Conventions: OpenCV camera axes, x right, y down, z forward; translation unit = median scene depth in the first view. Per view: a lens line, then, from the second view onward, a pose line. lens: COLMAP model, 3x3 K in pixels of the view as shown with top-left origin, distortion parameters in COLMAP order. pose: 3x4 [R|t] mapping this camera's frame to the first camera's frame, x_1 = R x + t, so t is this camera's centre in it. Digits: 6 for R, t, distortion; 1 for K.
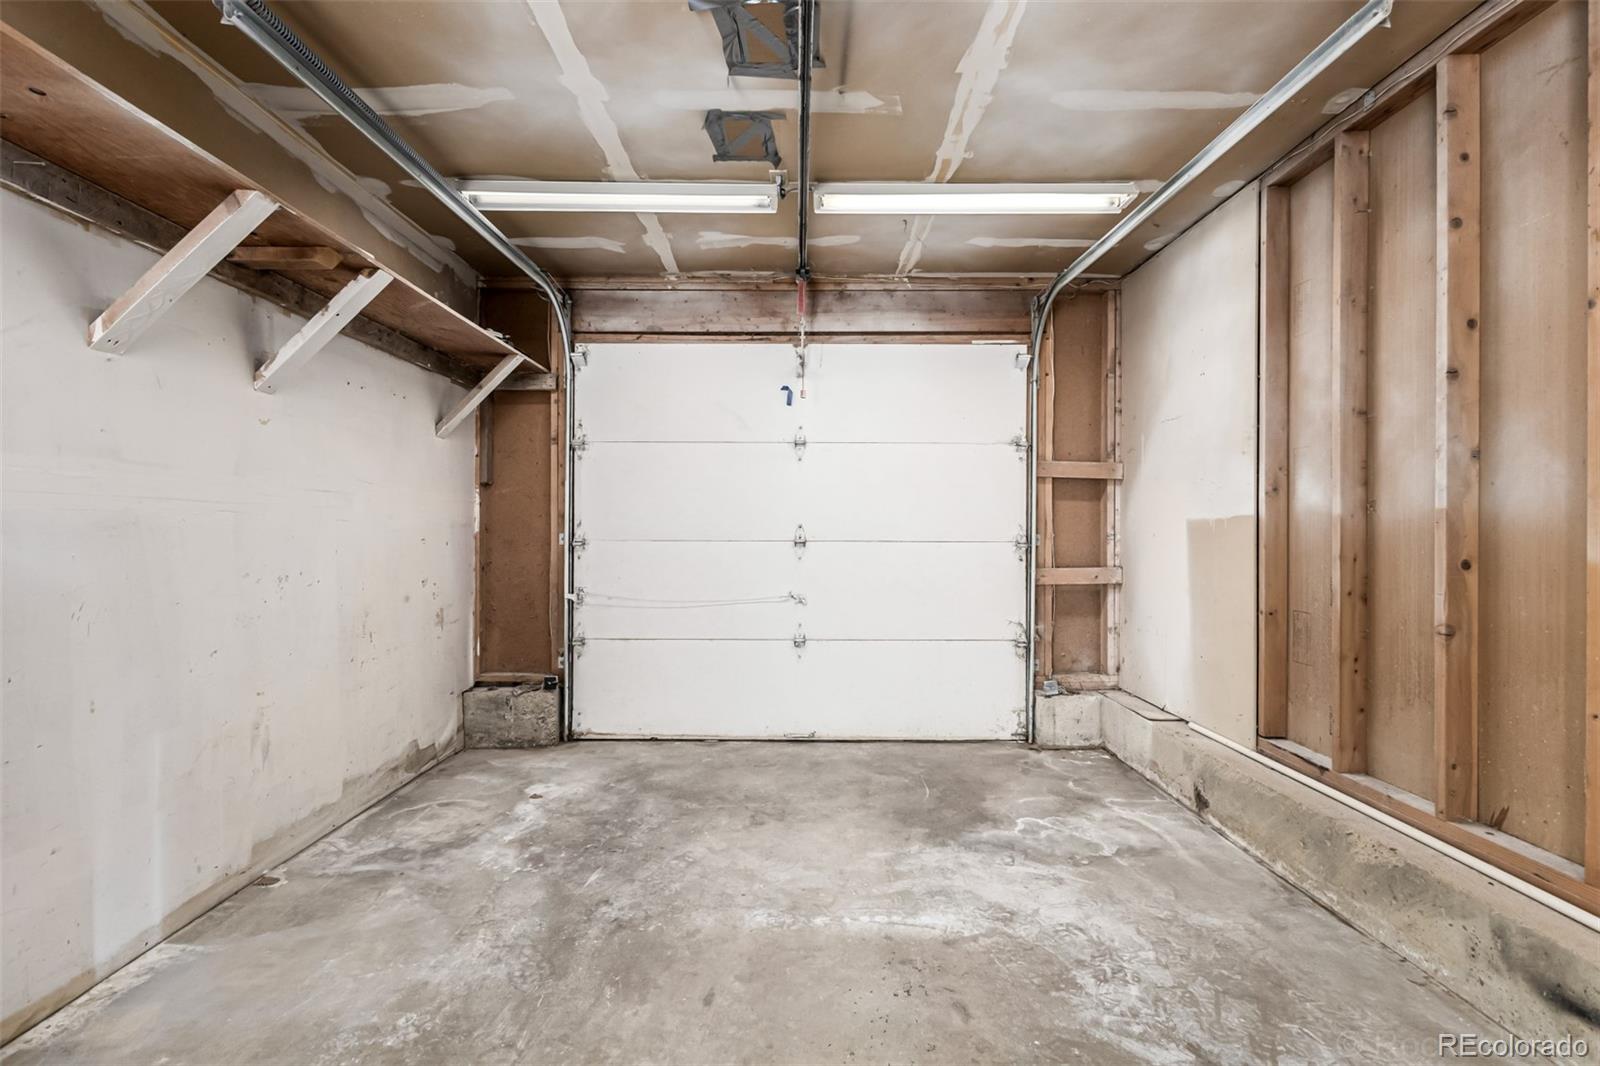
lens RADIAL K [[772.5, 0, 797.0], [0, 772.5, 529.2], [0, 0, 1]] dist [0.010346, -0.004439]
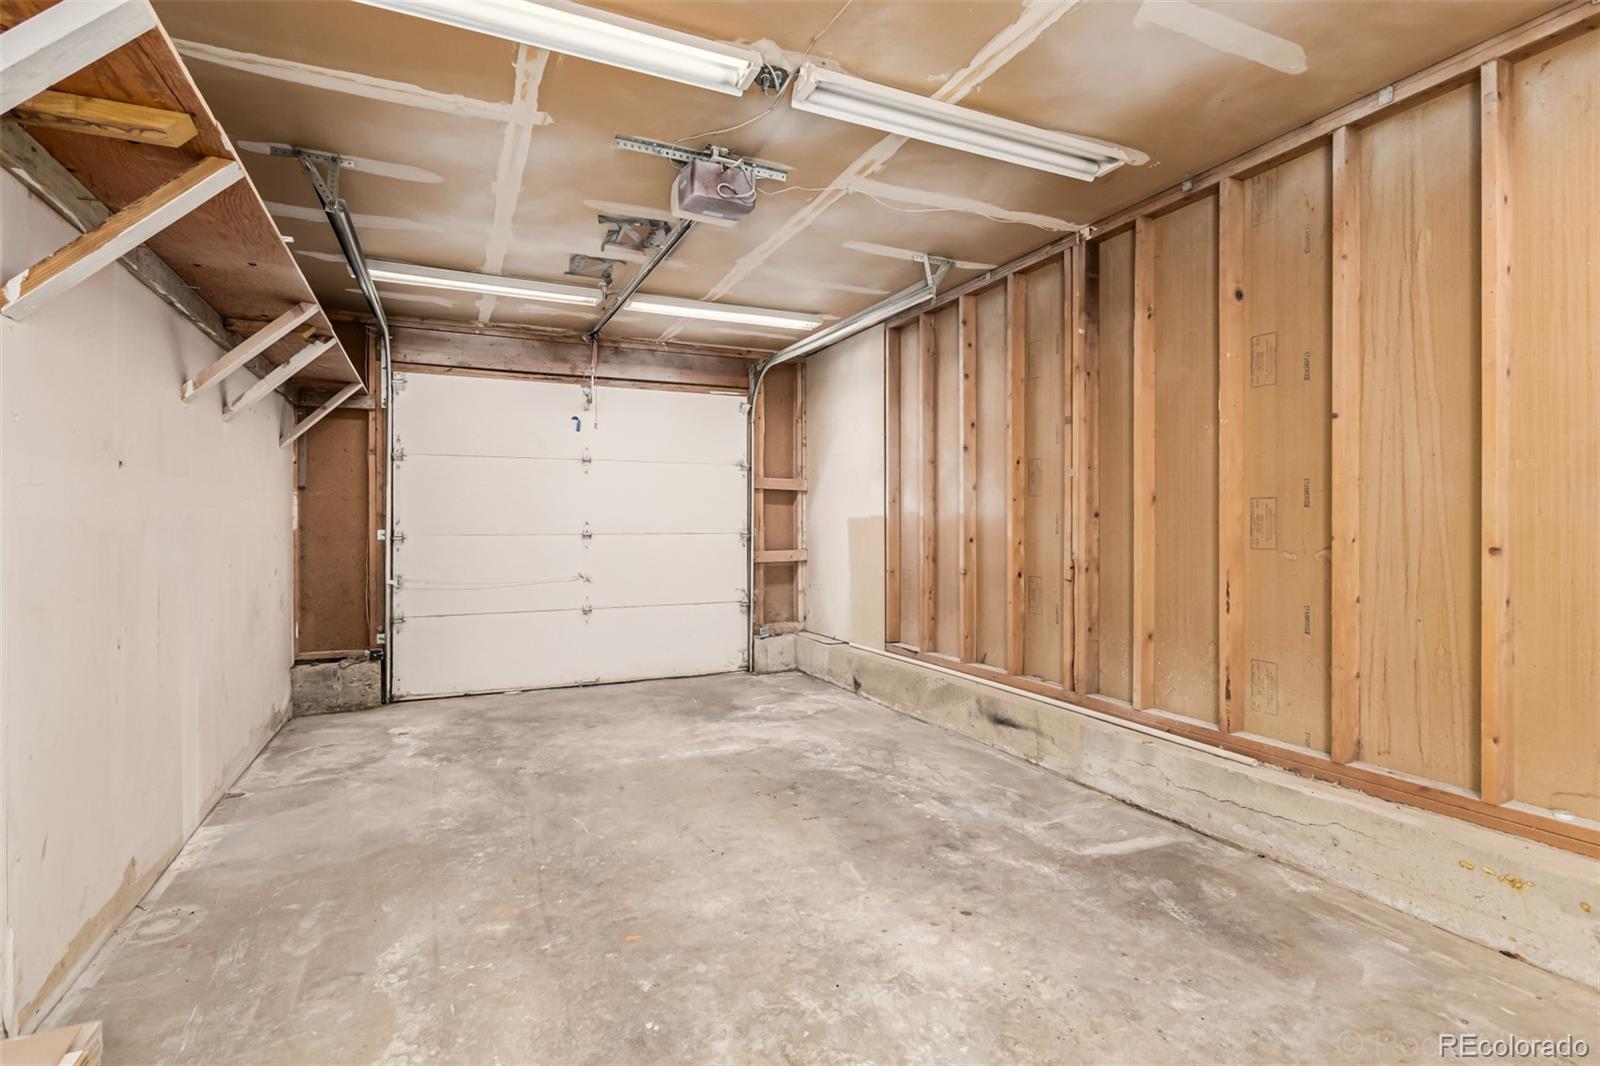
lens RADIAL K [[772.5, 0, 799.7], [0, 772.5, 528.5], [0, 0, 1]] dist [0.010346, -0.004439]
pose [[0.909872, -0.007355, 0.414824, -0.306673], [0.005598, 0.999969, 0.005450, 0.000458], [-0.414851, -0.002637, 0.909885, -0.510277]]
